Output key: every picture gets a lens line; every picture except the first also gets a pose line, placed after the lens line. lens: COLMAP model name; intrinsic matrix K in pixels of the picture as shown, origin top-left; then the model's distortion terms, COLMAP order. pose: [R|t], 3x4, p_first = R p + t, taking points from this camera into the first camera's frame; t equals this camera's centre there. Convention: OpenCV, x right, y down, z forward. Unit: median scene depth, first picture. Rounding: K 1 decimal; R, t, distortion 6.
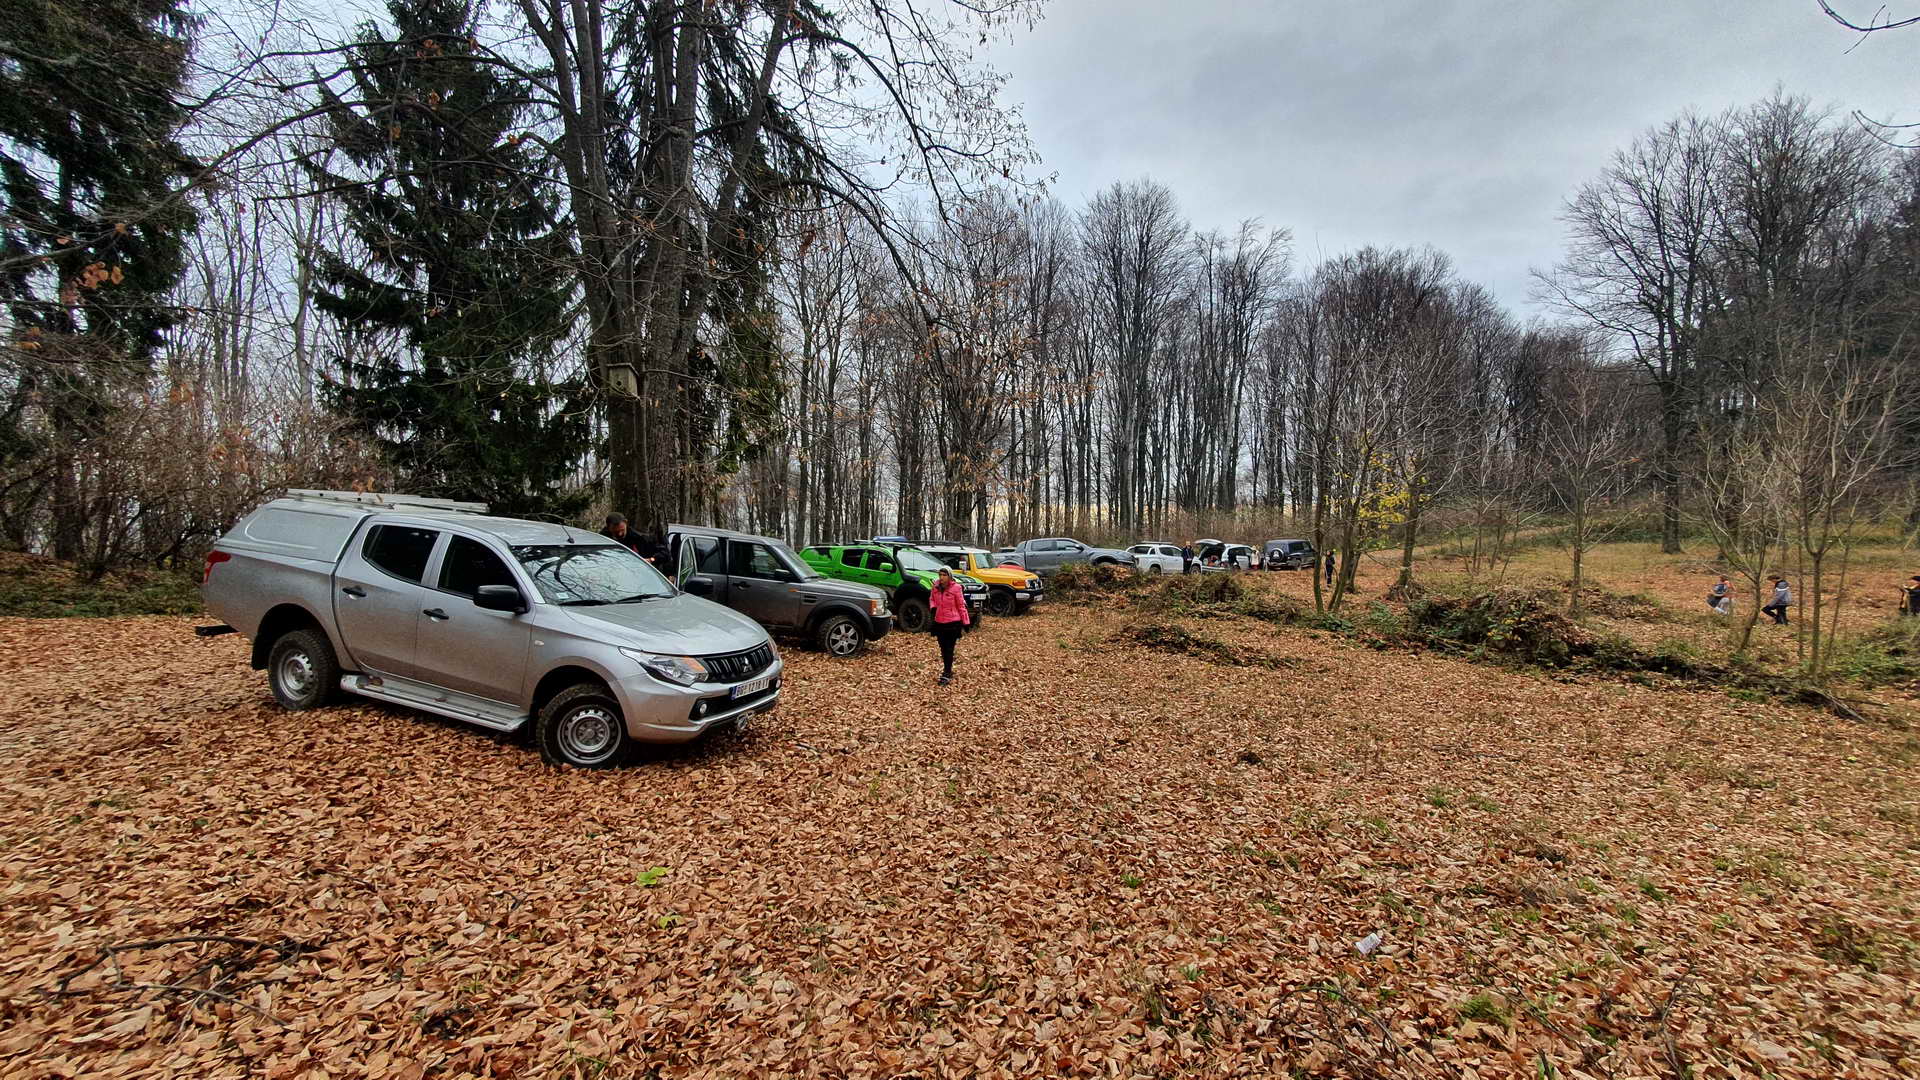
lens RADIAL K [[755.5, 0, 960.0], [0, 755.5, 540.0], [0, 0, 1]] dist [0.000485, 0.000023]
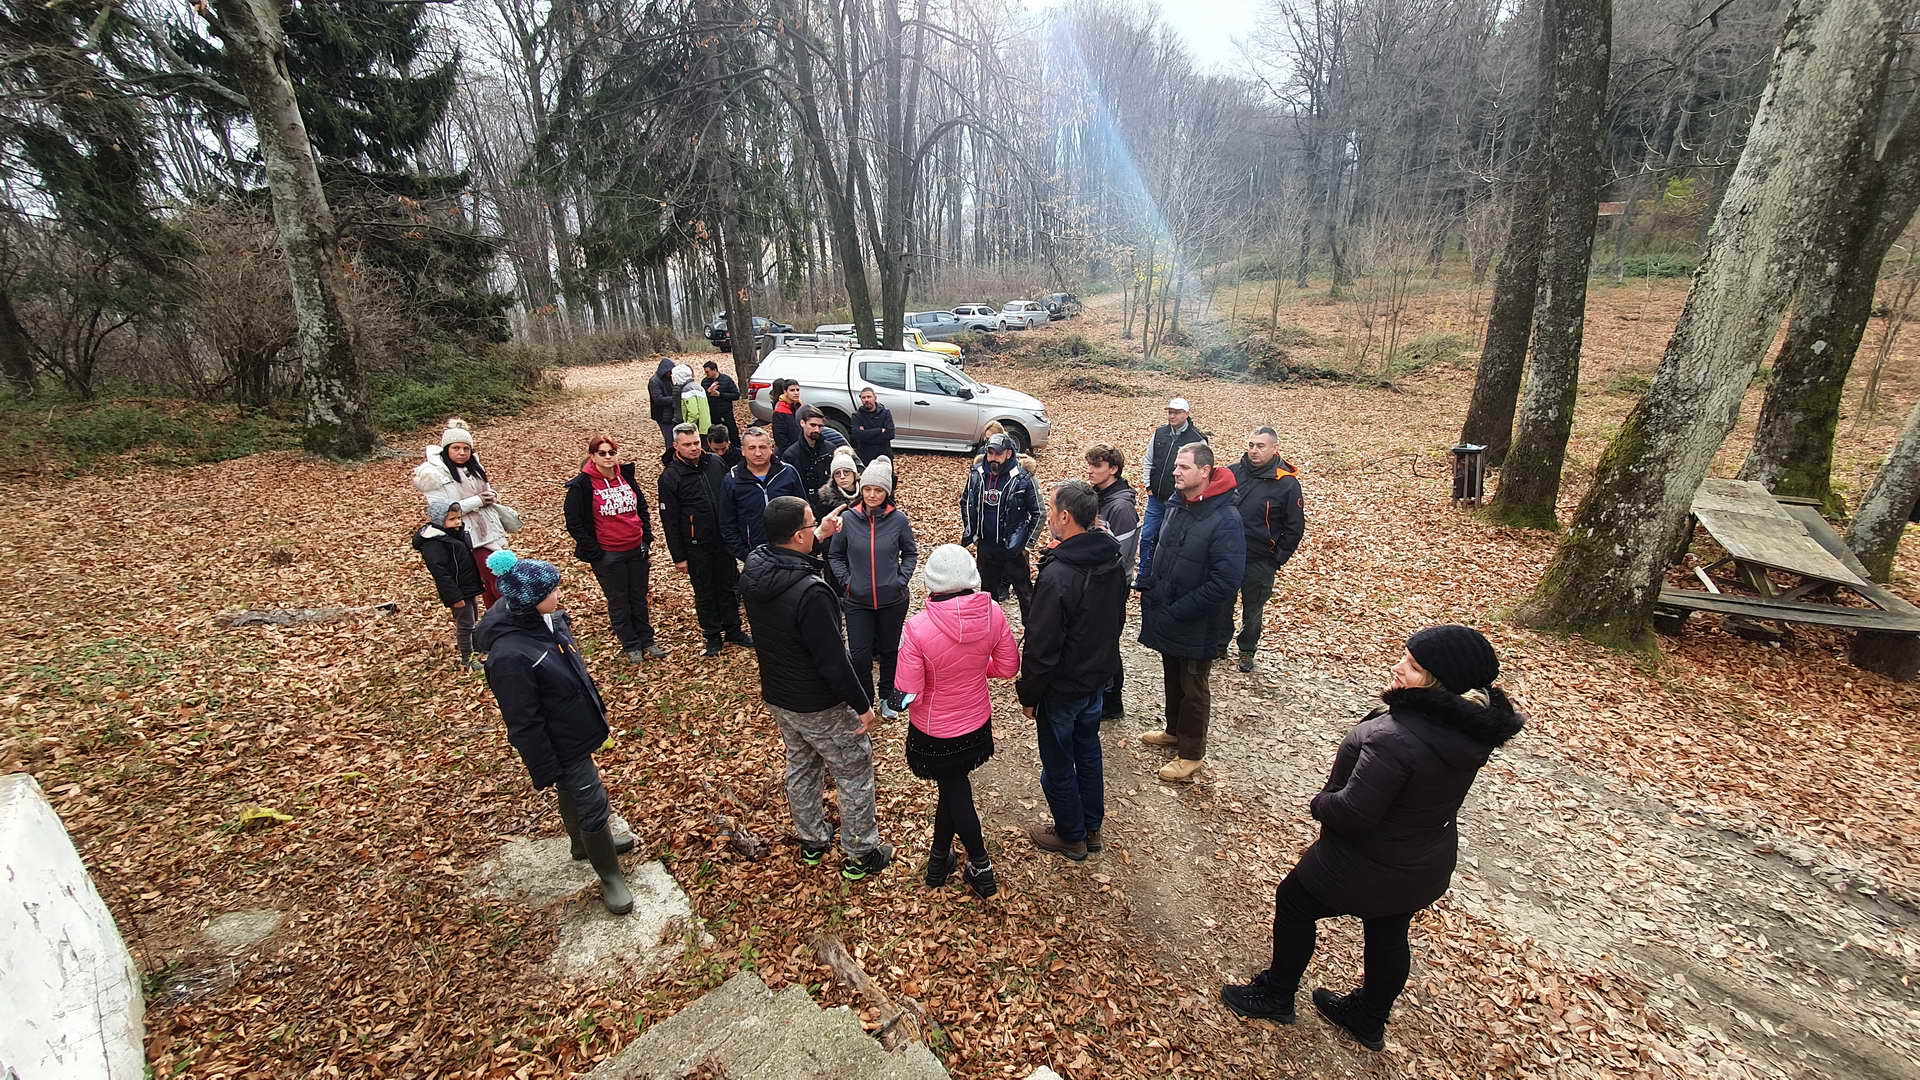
lens RADIAL K [[755.5, 0, 960.0], [0, 755.5, 540.0], [0, 0, 1]] dist [0.000485, 0.000023]
pose [[0.930434, -0.159972, 0.329700, -0.567522], [0.046253, 0.943758, 0.327387, -0.097950], [-0.363530, -0.289362, 0.885503, -0.427842]]
